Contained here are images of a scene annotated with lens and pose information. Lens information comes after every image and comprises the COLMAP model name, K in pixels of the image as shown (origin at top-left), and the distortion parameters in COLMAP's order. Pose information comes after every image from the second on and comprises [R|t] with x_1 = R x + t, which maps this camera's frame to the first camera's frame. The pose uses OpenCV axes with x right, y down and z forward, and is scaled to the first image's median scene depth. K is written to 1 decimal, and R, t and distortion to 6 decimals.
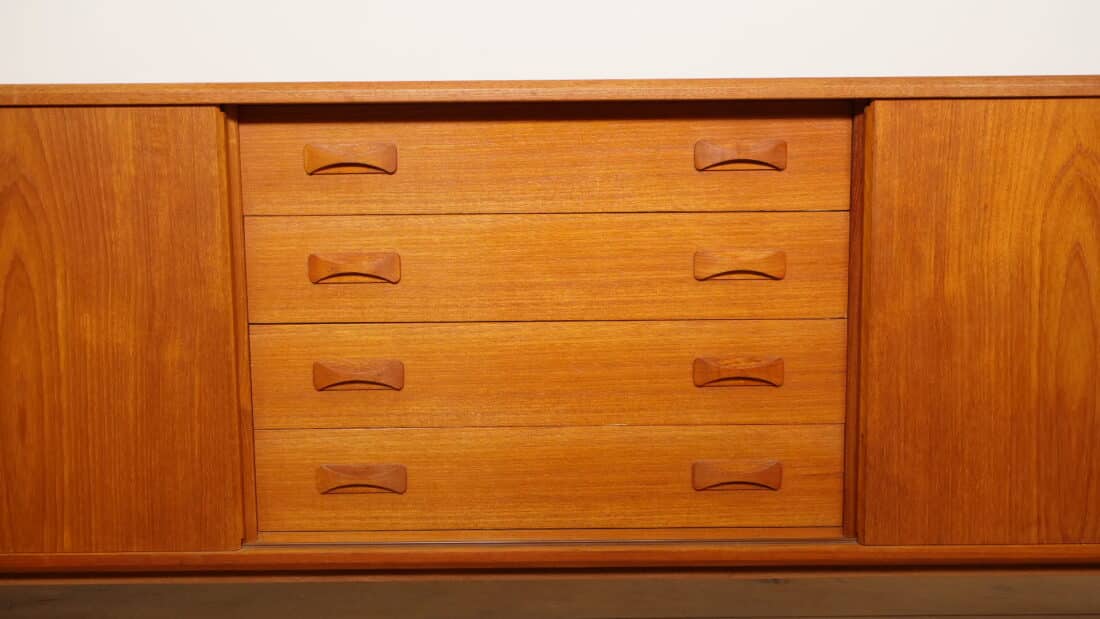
lens RADIAL K [[1213.2, 0, 550.0], [0, 1213.2, 309.5], [0, 0, 1]] dist [0.019822, 0.009119]
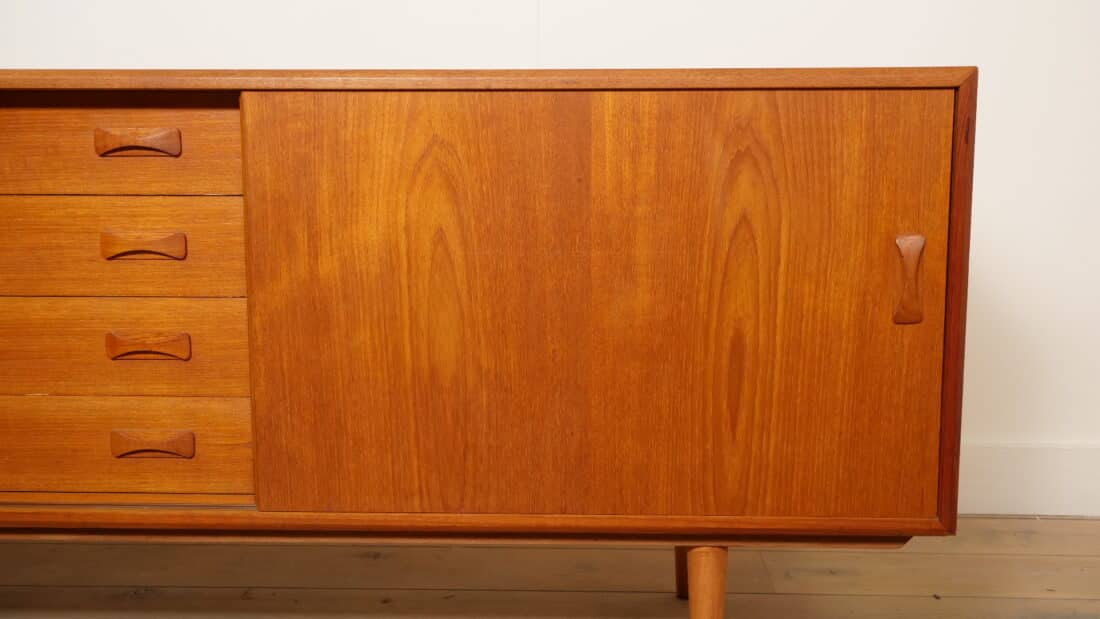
lens RADIAL K [[1213.2, 0, 550.0], [0, 1213.2, 309.5], [0, 0, 1]] dist [0.019822, 0.009119]
pose [[0.998939, 0.014459, -0.043722, 0.569078], [-0.014146, 0.999872, 0.007462, 0.006683], [0.043824, -0.006835, 0.999016, -0.049186]]
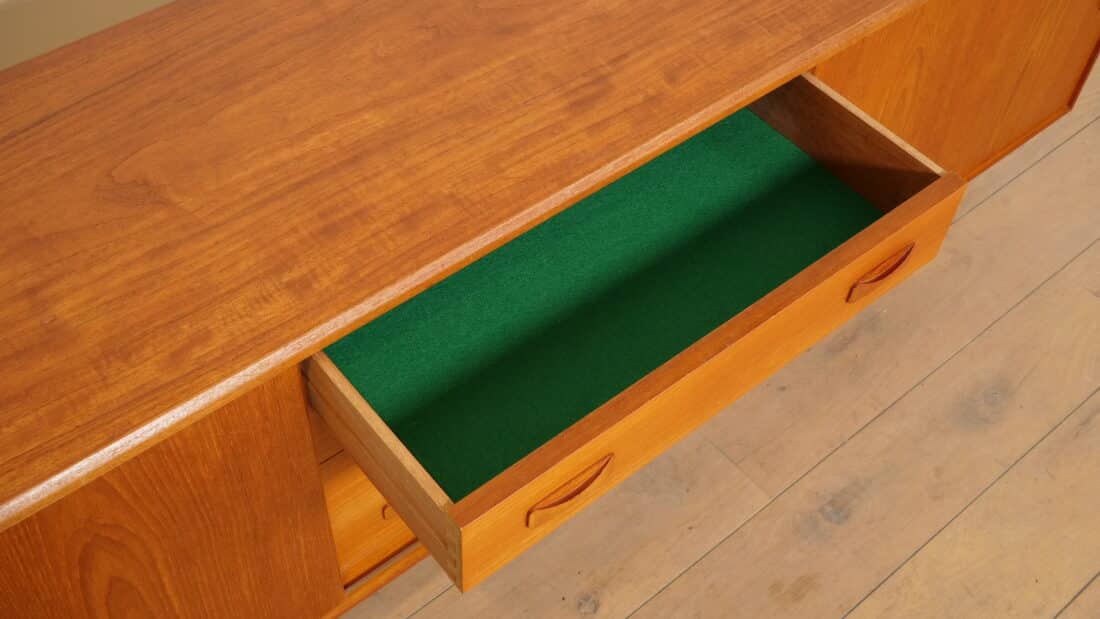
lens RADIAL K [[1215.7, 0, 550.0], [0, 1215.7, 309.5], [0, 0, 1]] dist [-0.013320, 0.016503]
pose [[0.770112, -0.468025, 0.433451, -0.477813], [0.041695, 0.714967, 0.697914, -0.759617], [-0.636544, -0.519399, 0.570119, 0.407734]]
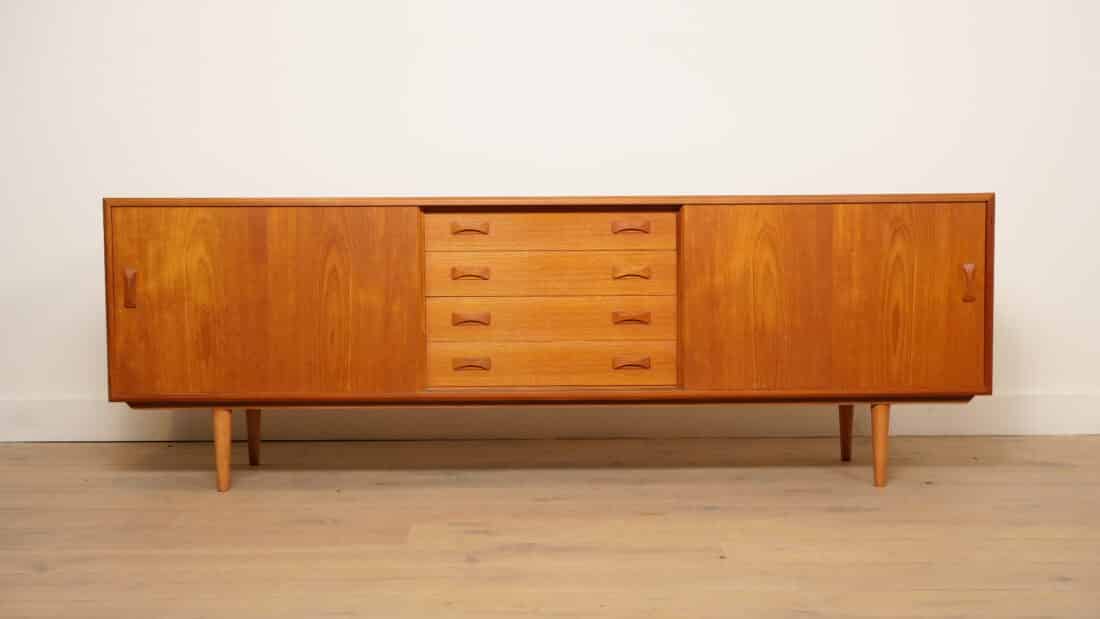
lens RADIAL K [[1282.2, 0, 550.0], [0, 1282.2, 309.5], [0, 0, 1]] dist [0.042673, 0.024296]
pose [[0.999962, 0.002417, 0.008368, -0.025778], [-0.001755, 0.996932, -0.078249, 0.239178], [-0.008531, 0.078231, 0.996899, -1.546436]]
